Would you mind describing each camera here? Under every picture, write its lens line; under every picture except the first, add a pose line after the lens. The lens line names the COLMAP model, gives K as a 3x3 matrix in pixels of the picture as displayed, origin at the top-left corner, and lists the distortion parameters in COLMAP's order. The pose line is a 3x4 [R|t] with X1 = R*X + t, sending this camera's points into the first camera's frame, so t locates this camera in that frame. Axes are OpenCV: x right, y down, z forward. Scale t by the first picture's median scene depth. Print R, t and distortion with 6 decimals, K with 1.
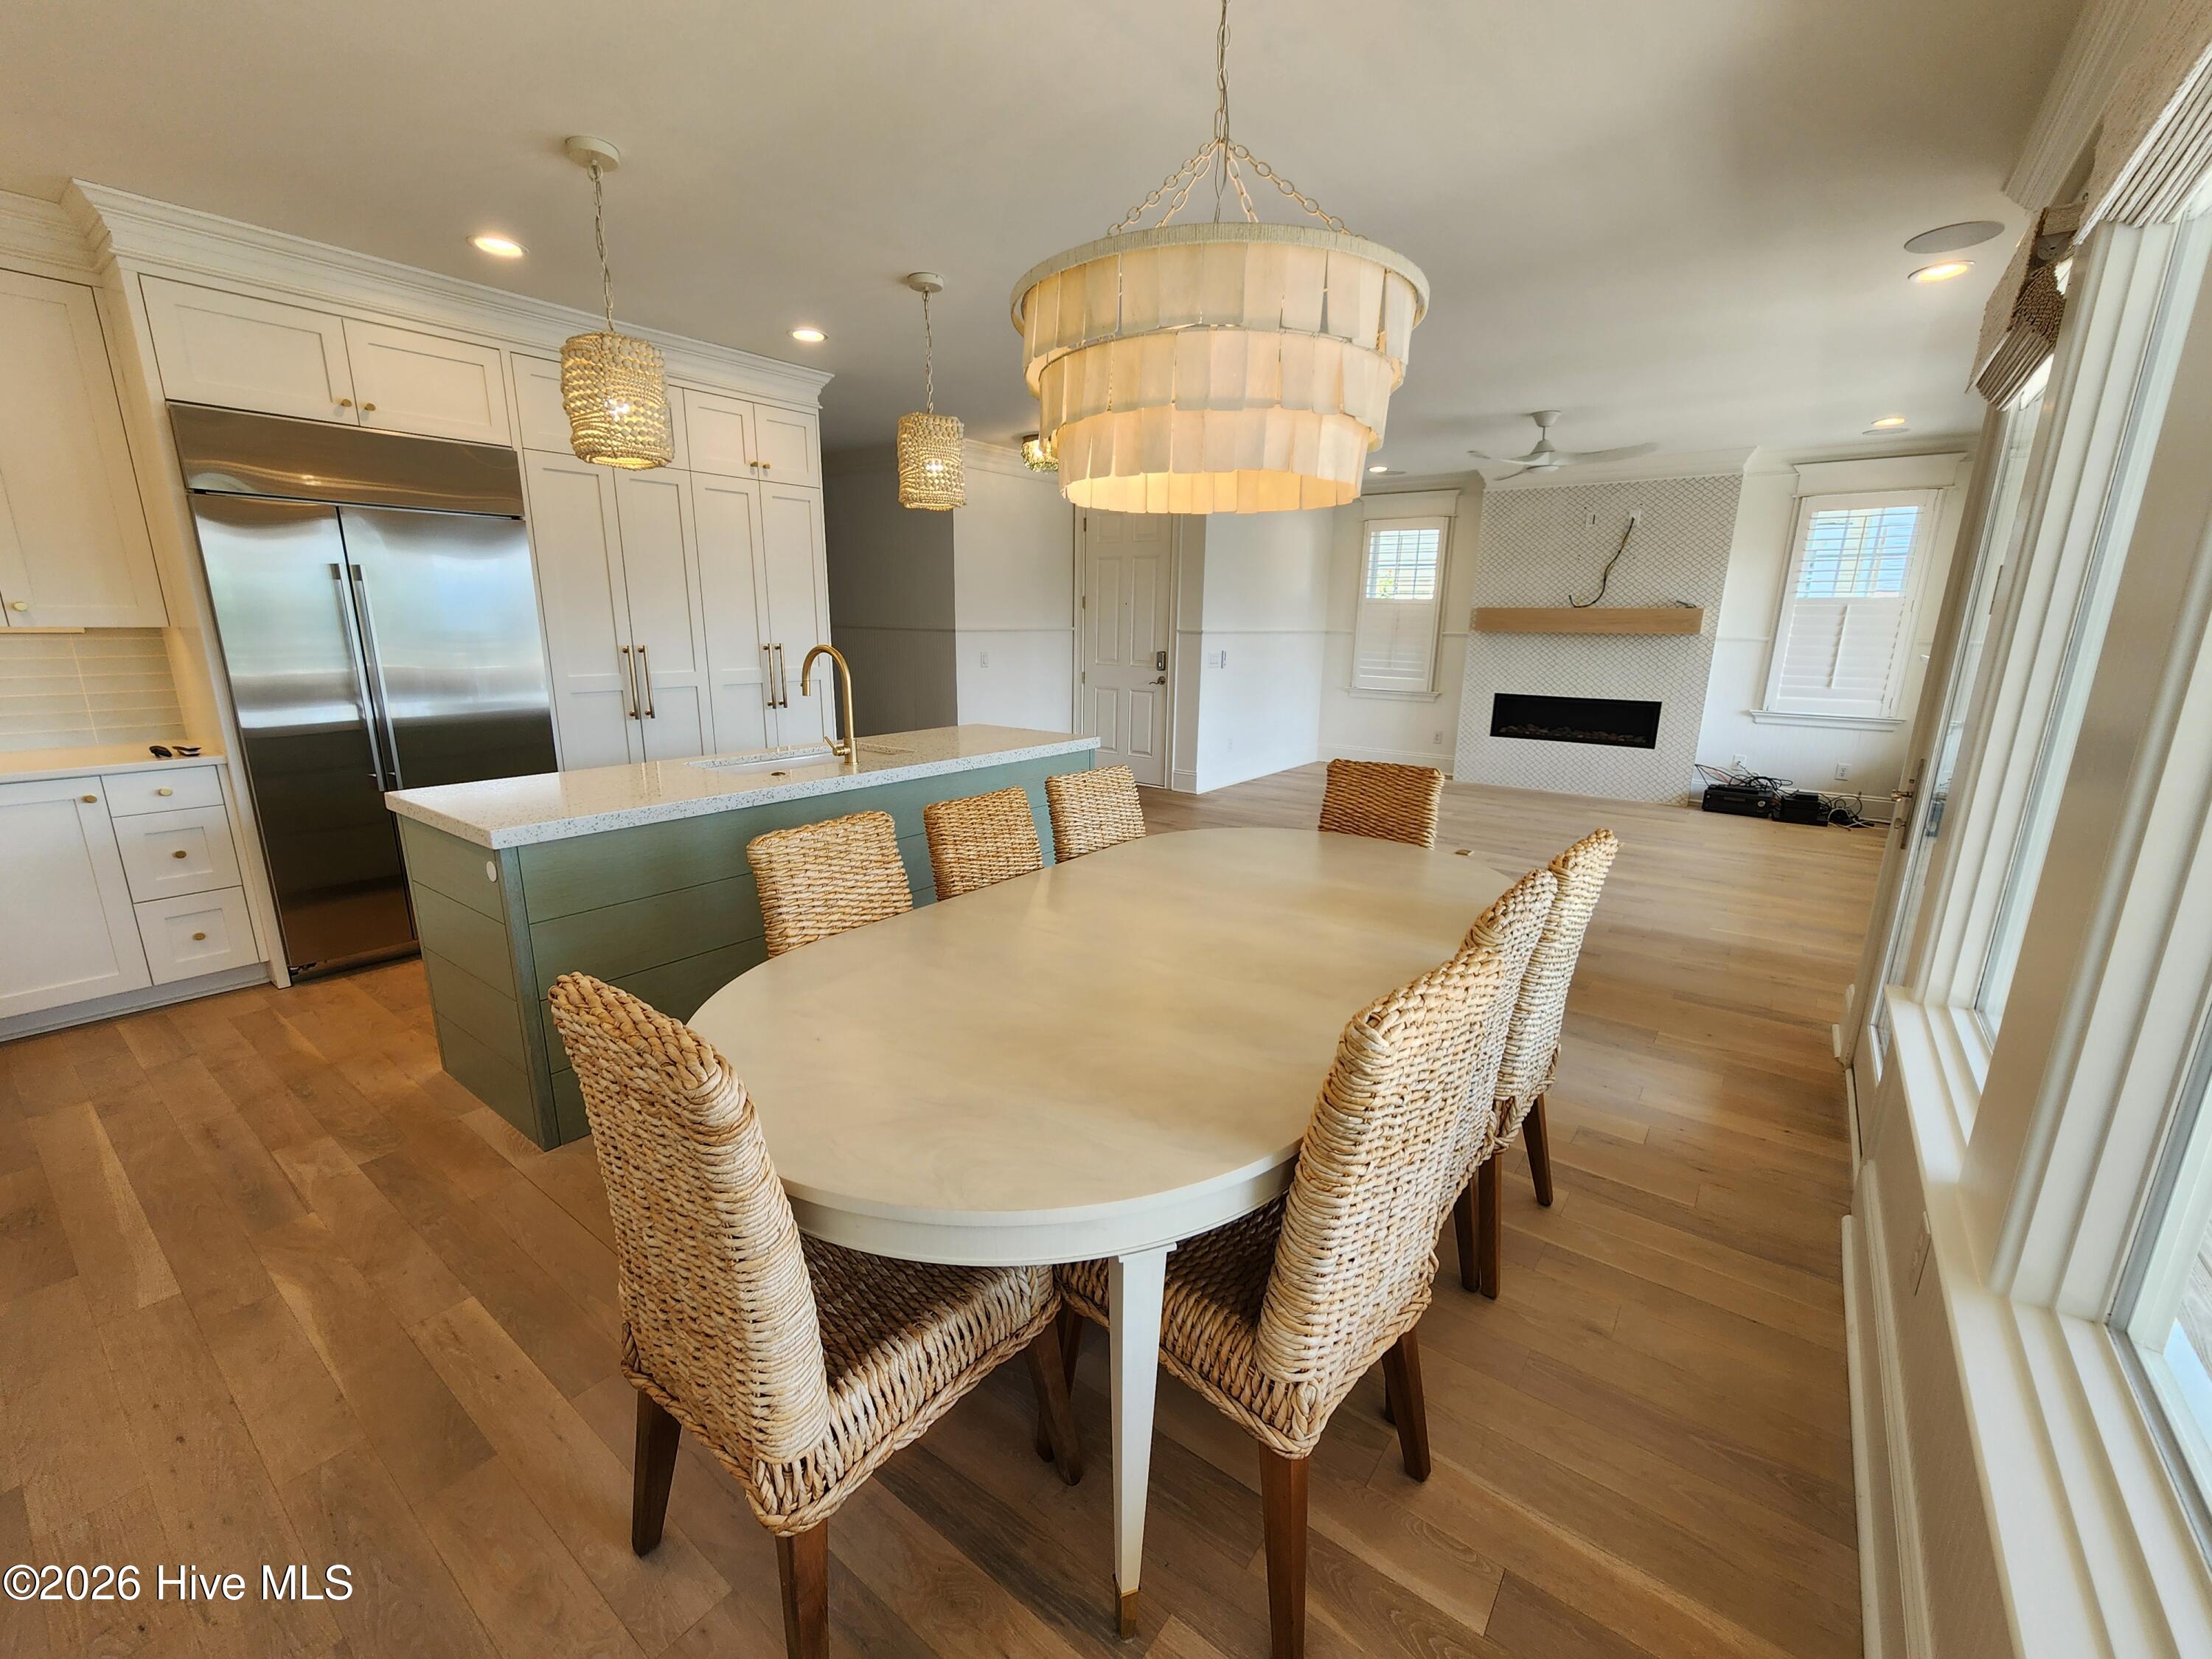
lens RADIAL K [[913.6, 0, 1101.0], [0, 913.6, 840.2], [0, 0, 1]] dist [-0.001296, 0.001362]
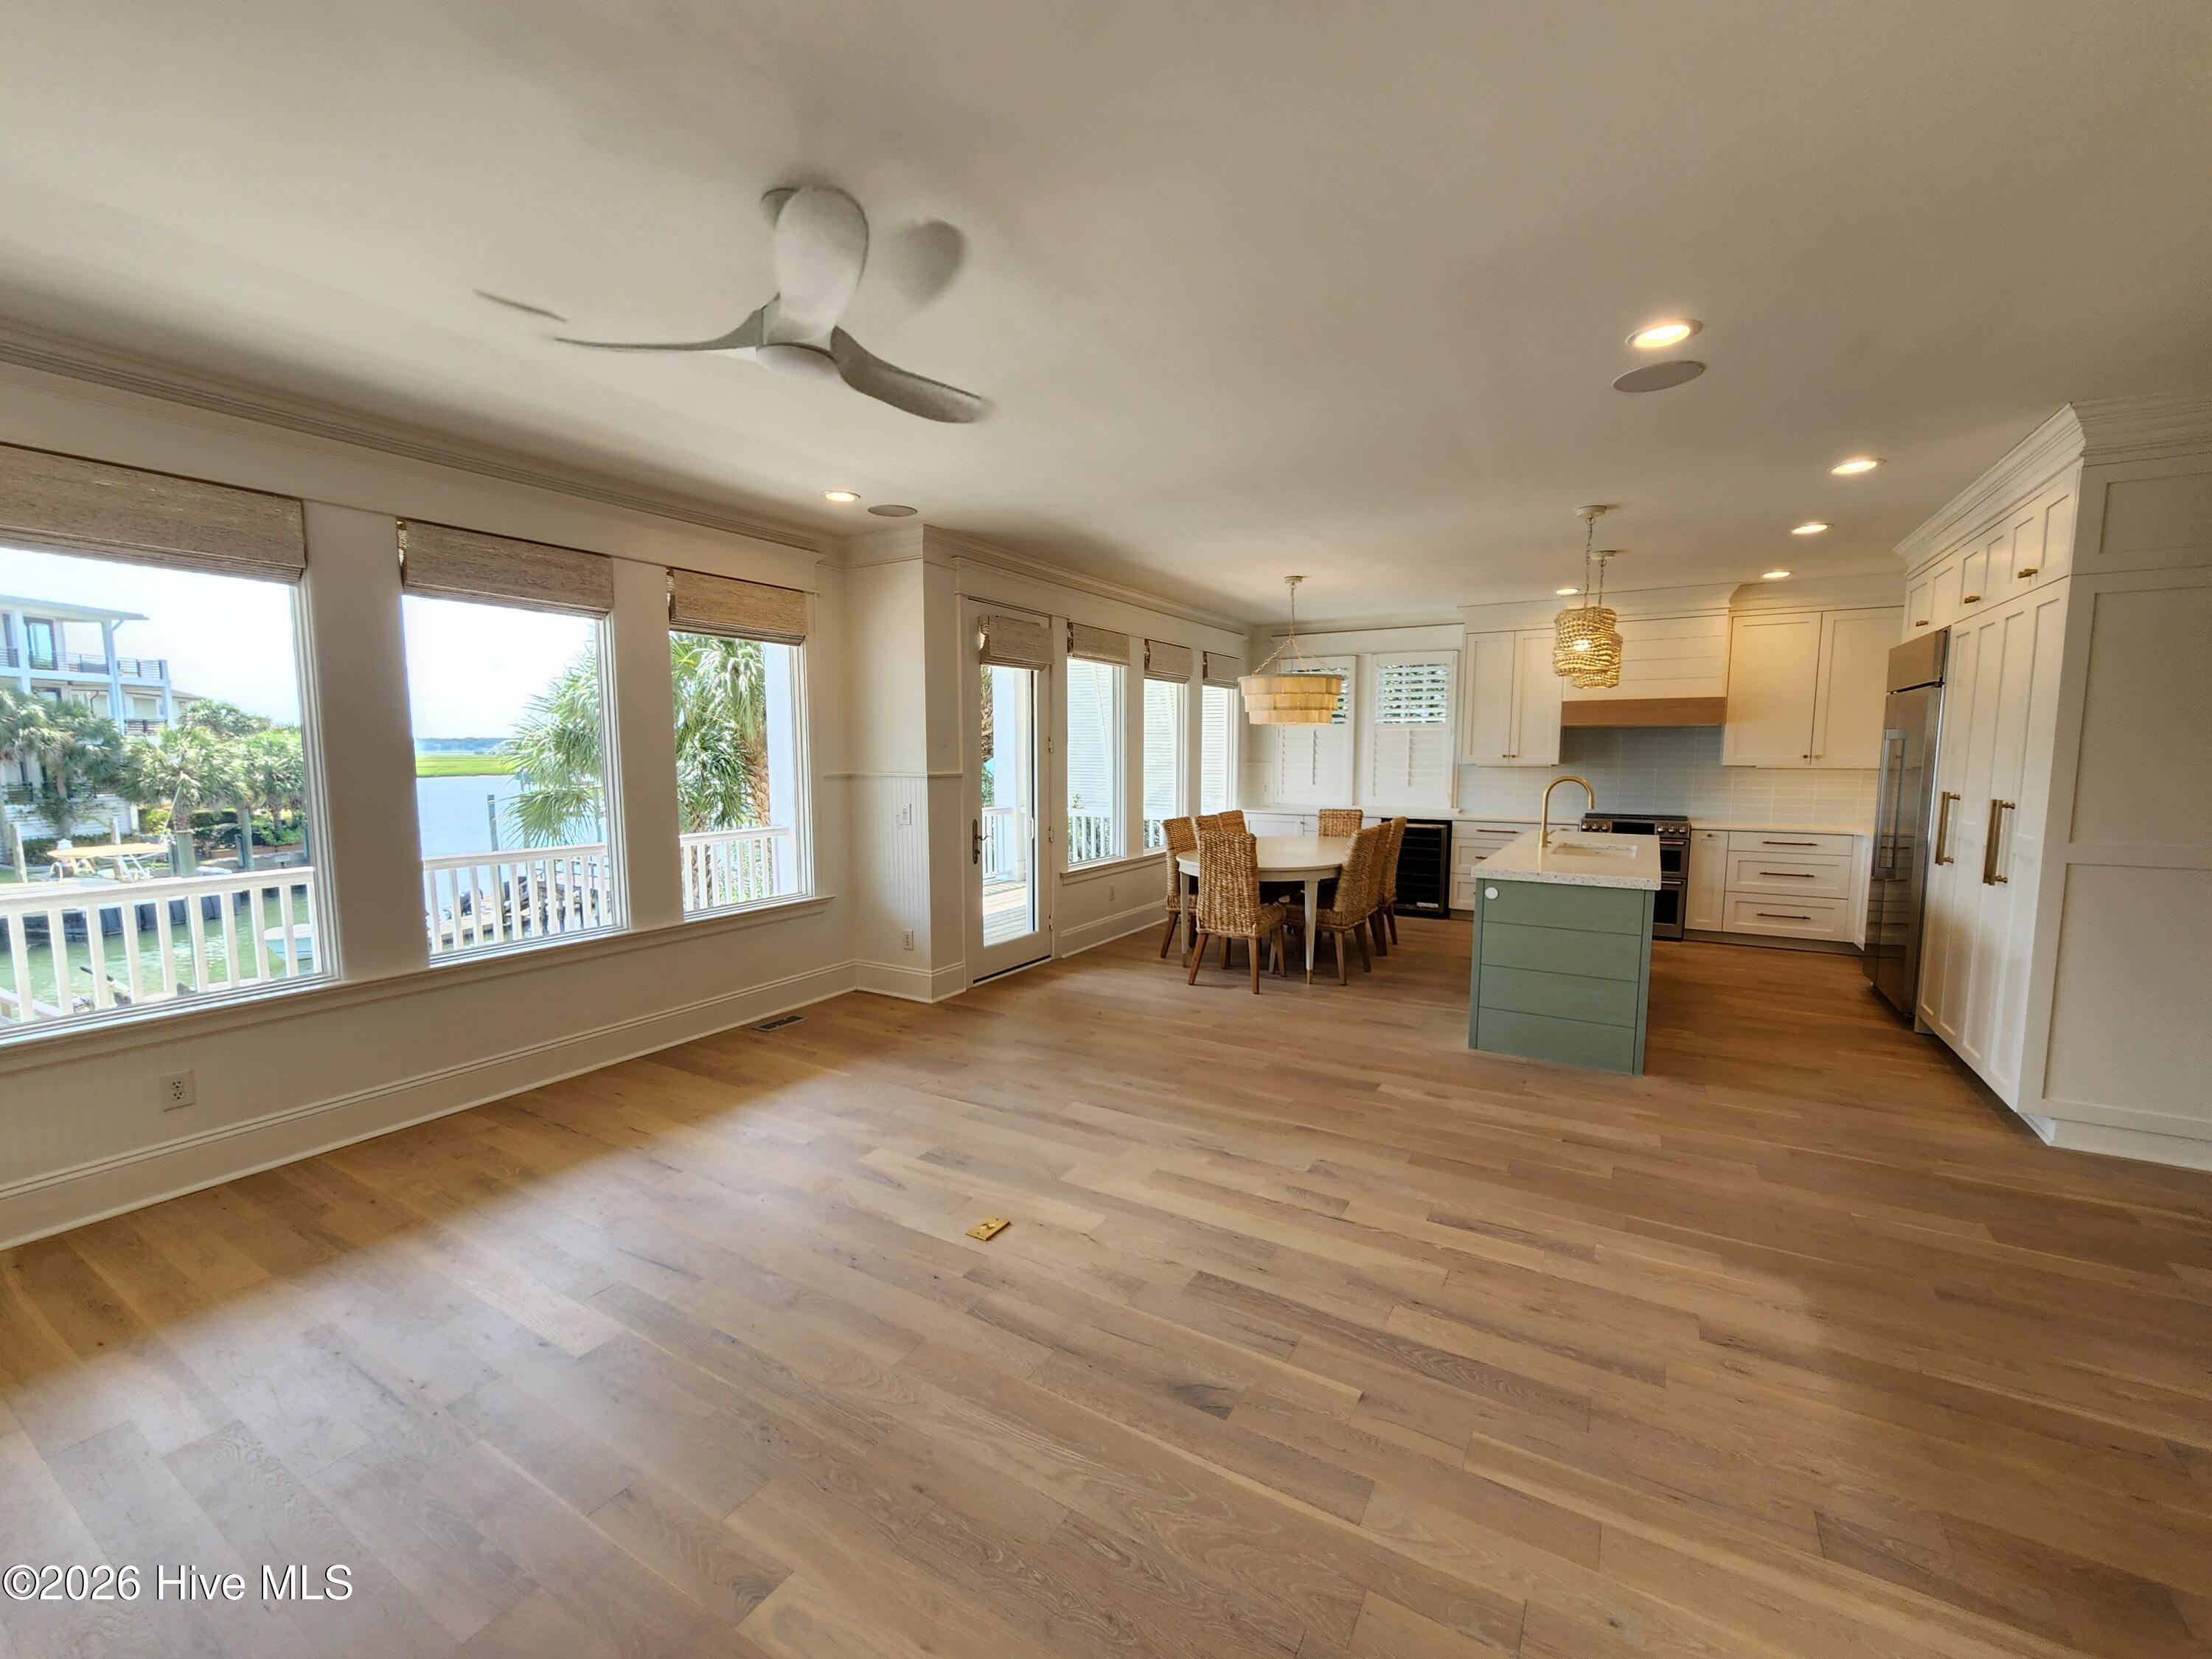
lens RADIAL K [[913.6, 0, 1099.0], [0, 913.6, 843.5], [0, 0, 1]] dist [-0.001296, 0.001362]
pose [[-0.994085, 0.000290, -0.108604, 0.315992], [-0.035992, 0.942607, 0.331959, -0.274820], [0.102467, 0.333905, -0.937021, 1.116318]]
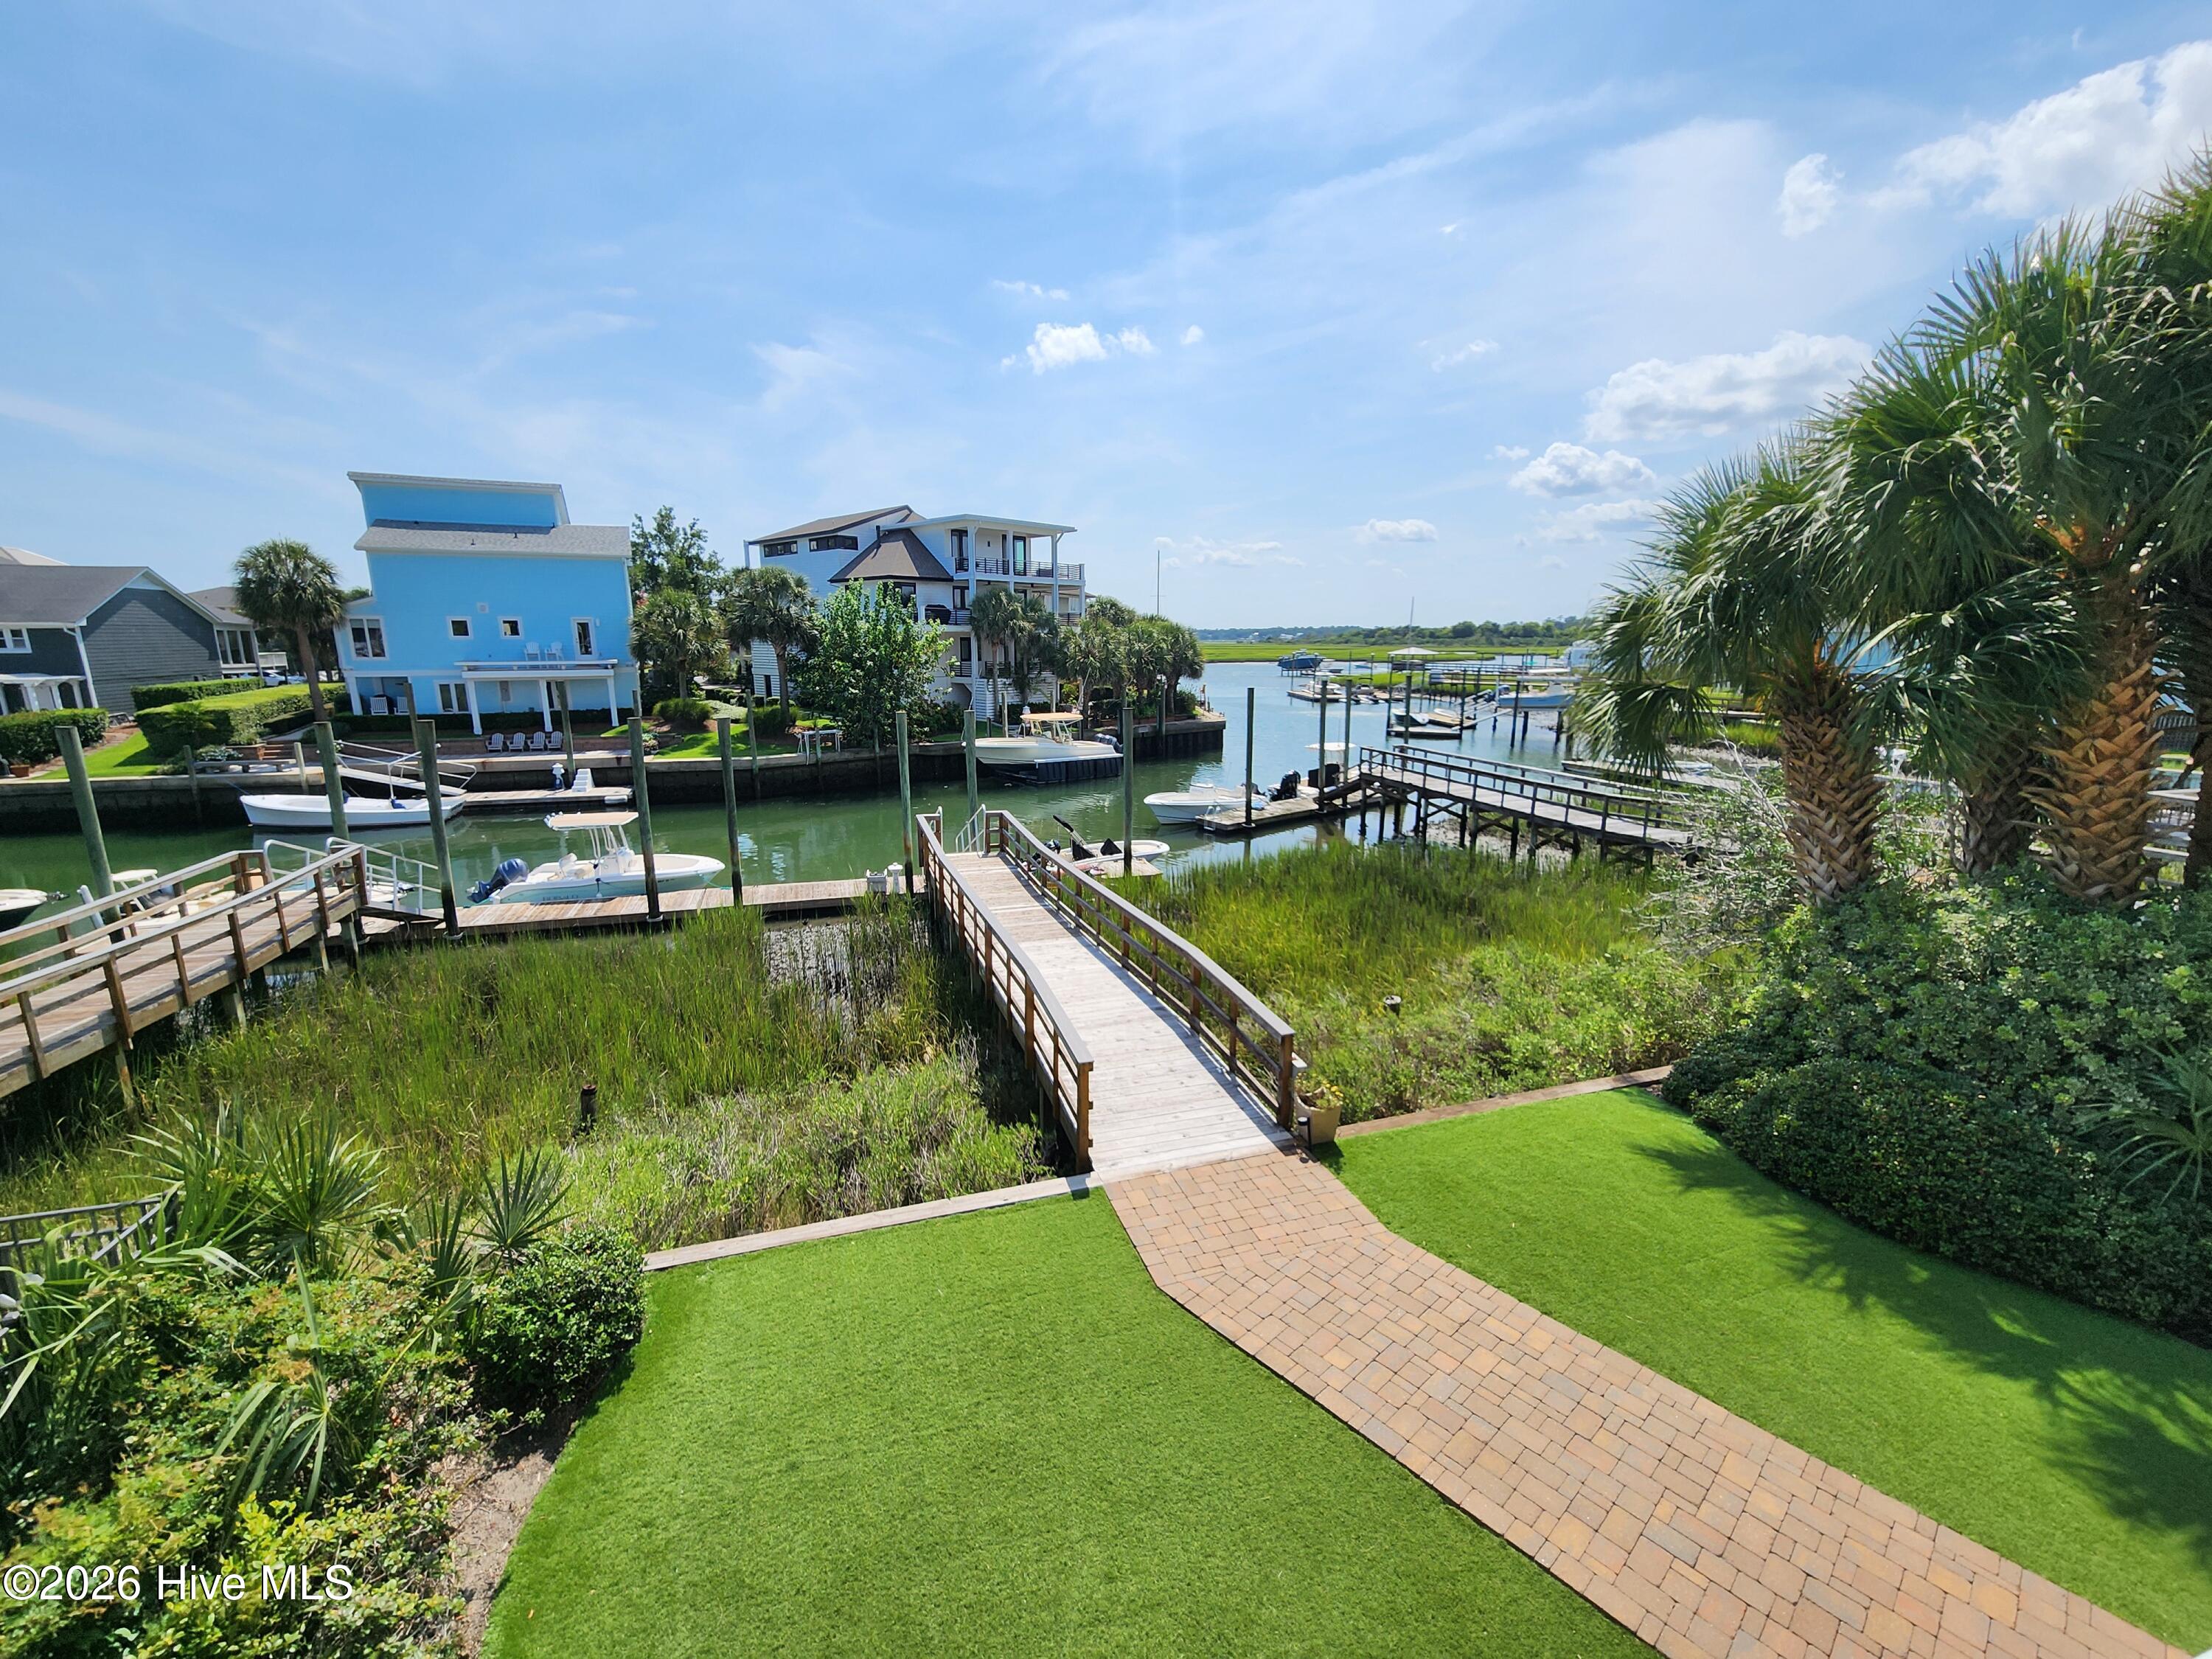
lens RADIAL K [[913.6, 0, 1092.9], [0, 913.6, 842.1], [0, 0, 1]] dist [-0.001296, 0.001362]
pose [[-0.804896, -0.139244, 0.576848, 1.058093], [0.131414, 0.906119, 0.402093, -0.135220], [-0.578682, 0.399449, -0.711033, 0.661762]]
